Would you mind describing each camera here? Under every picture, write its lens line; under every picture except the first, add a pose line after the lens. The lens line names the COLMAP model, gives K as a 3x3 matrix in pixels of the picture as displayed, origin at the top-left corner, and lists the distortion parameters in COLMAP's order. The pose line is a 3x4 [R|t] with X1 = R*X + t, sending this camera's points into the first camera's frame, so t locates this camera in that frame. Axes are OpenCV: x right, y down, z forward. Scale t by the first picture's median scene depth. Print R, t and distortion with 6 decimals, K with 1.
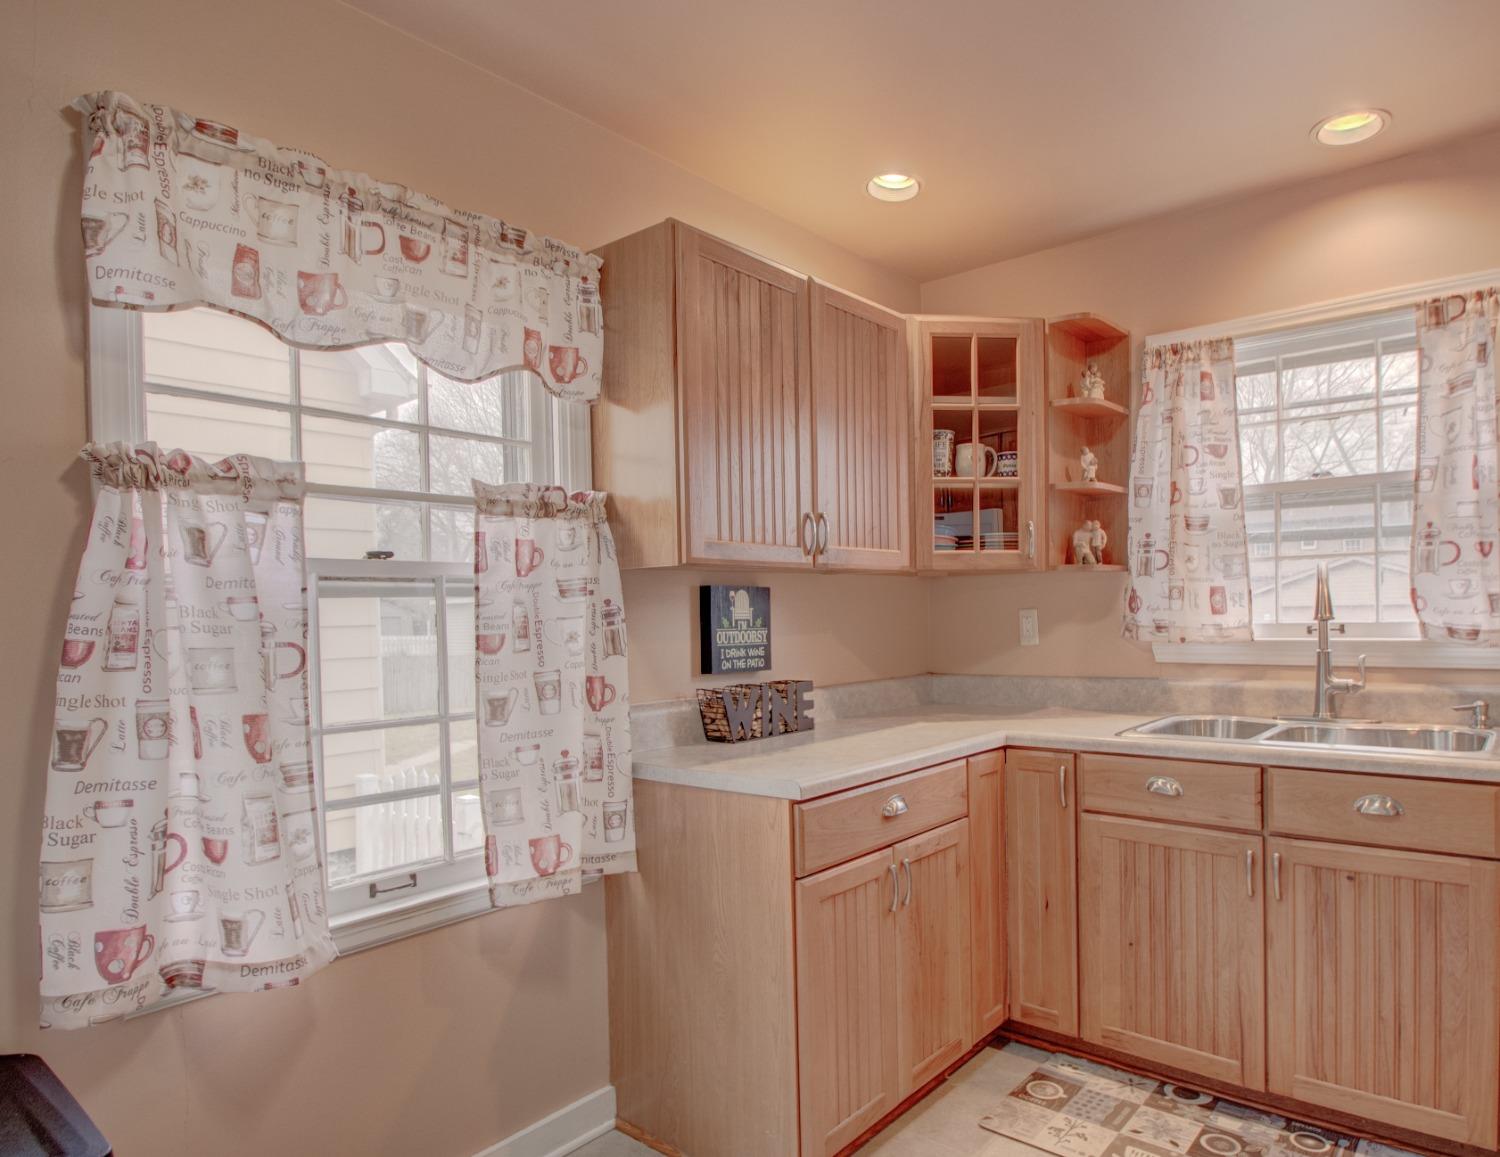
lens RADIAL K [[988.1, 0, 751.5], [0, 988.1, 635.1], [0, 0, 1]] dist [-0.016842, -0.000277]
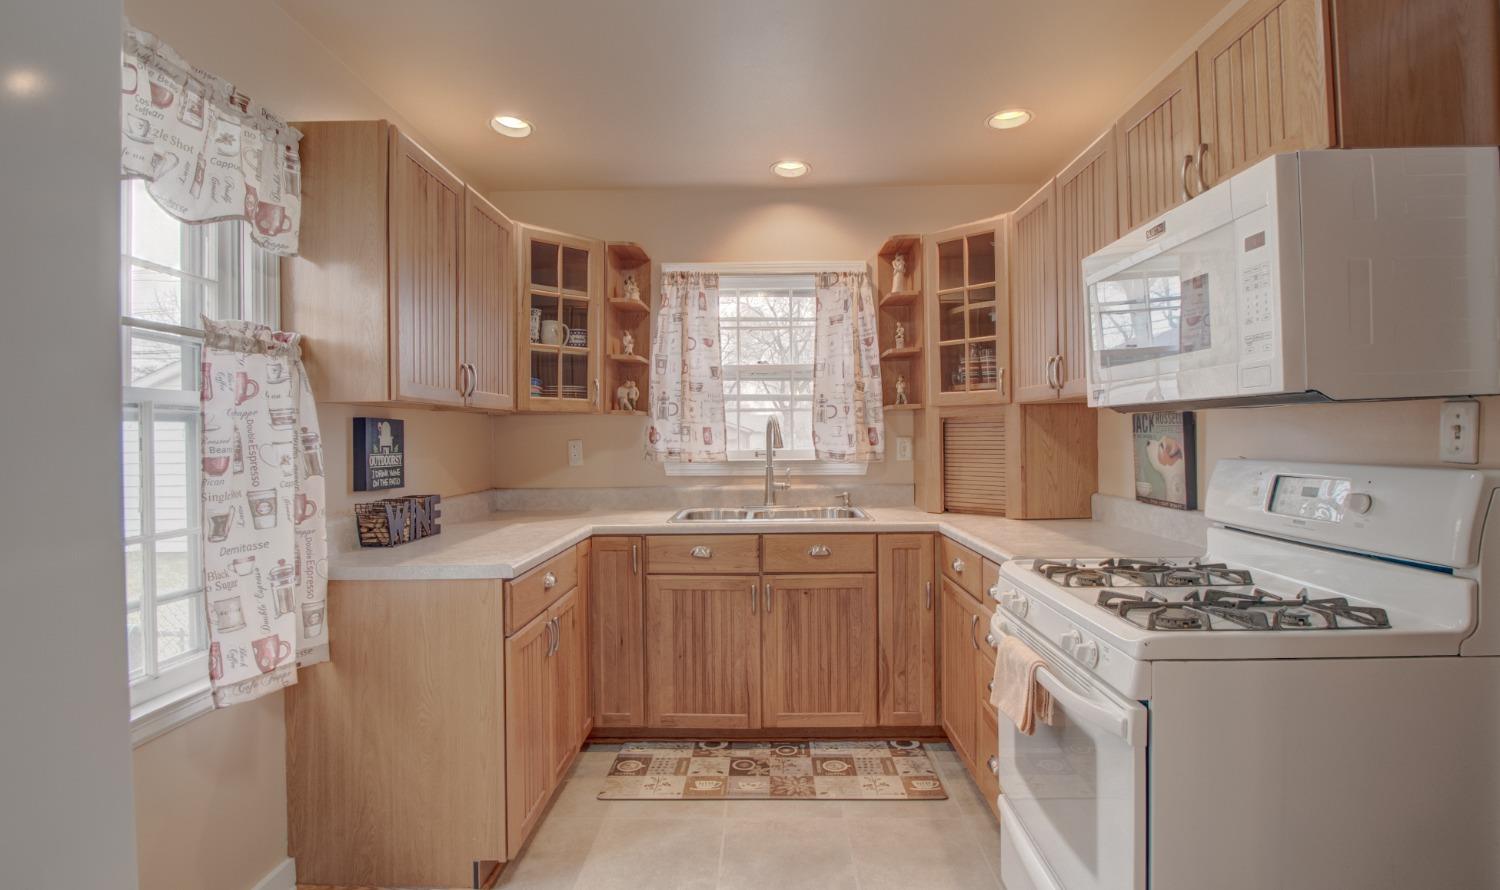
lens RADIAL K [[809.4, 0, 750.0], [0, 809.4, 445.0], [0, 0, 1]] dist [-0.001032, -0.026532]
pose [[0.767039, 0.007712, 0.641554, -0.357779], [0.006620, 0.999779, -0.019933, 0.006905], [-0.641566, 0.019536, 0.766819, -0.057411]]
